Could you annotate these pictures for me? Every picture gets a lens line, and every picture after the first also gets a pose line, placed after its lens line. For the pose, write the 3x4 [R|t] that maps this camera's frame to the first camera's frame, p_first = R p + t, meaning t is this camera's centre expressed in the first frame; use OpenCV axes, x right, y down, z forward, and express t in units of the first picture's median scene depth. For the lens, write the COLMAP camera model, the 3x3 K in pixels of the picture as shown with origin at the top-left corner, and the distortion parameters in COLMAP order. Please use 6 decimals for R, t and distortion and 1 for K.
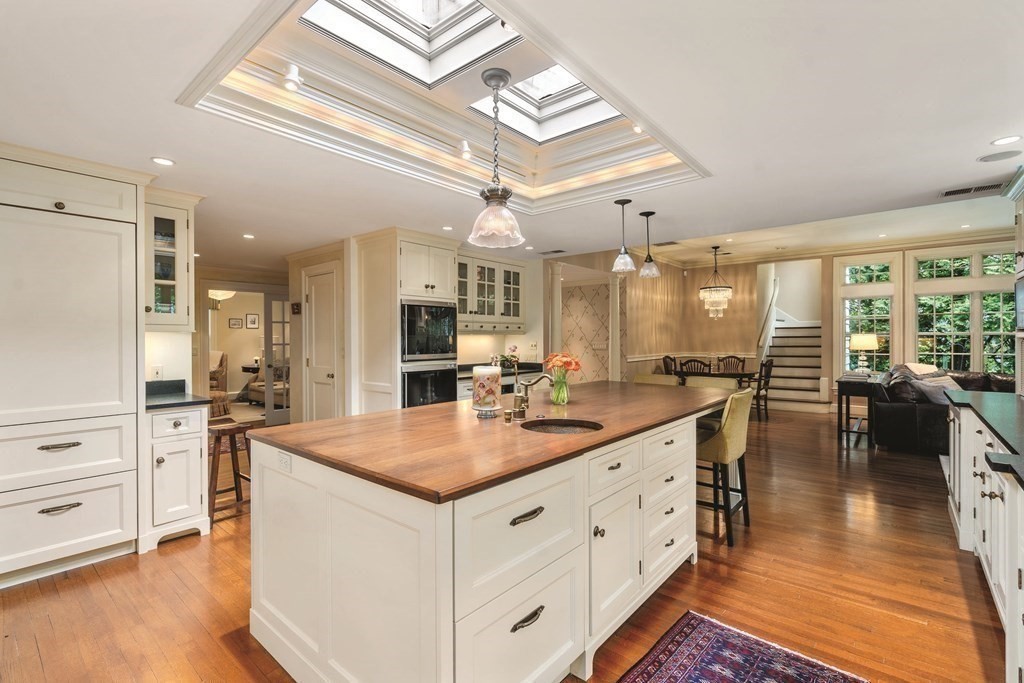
lens RADIAL K [[471.4, 0, 507.1], [0, 471.4, 339.2], [0, 0, 1]] dist [-0.002569, 0.000658]
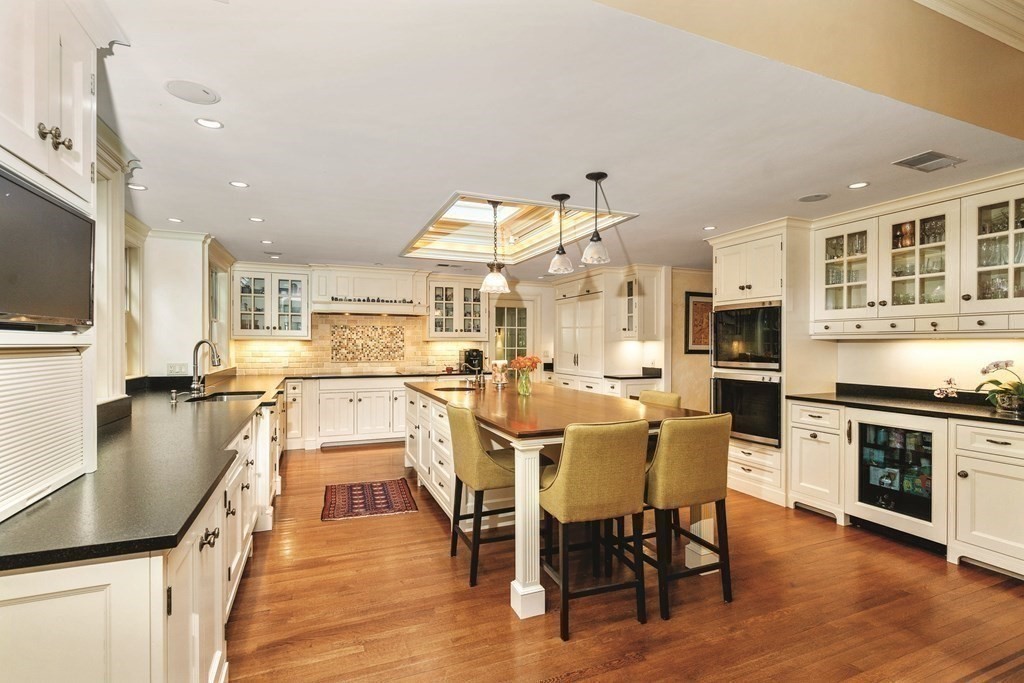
lens RADIAL K [[471.4, 0, 508.5], [0, 471.4, 344.5], [0, 0, 1]] dist [-0.002569, 0.000658]
pose [[-0.458378, -0.000814, -0.888757, 0.839845], [-0.004179, 0.999990, 0.001240, -0.001152], [0.888747, 0.004283, -0.458378, 1.004325]]
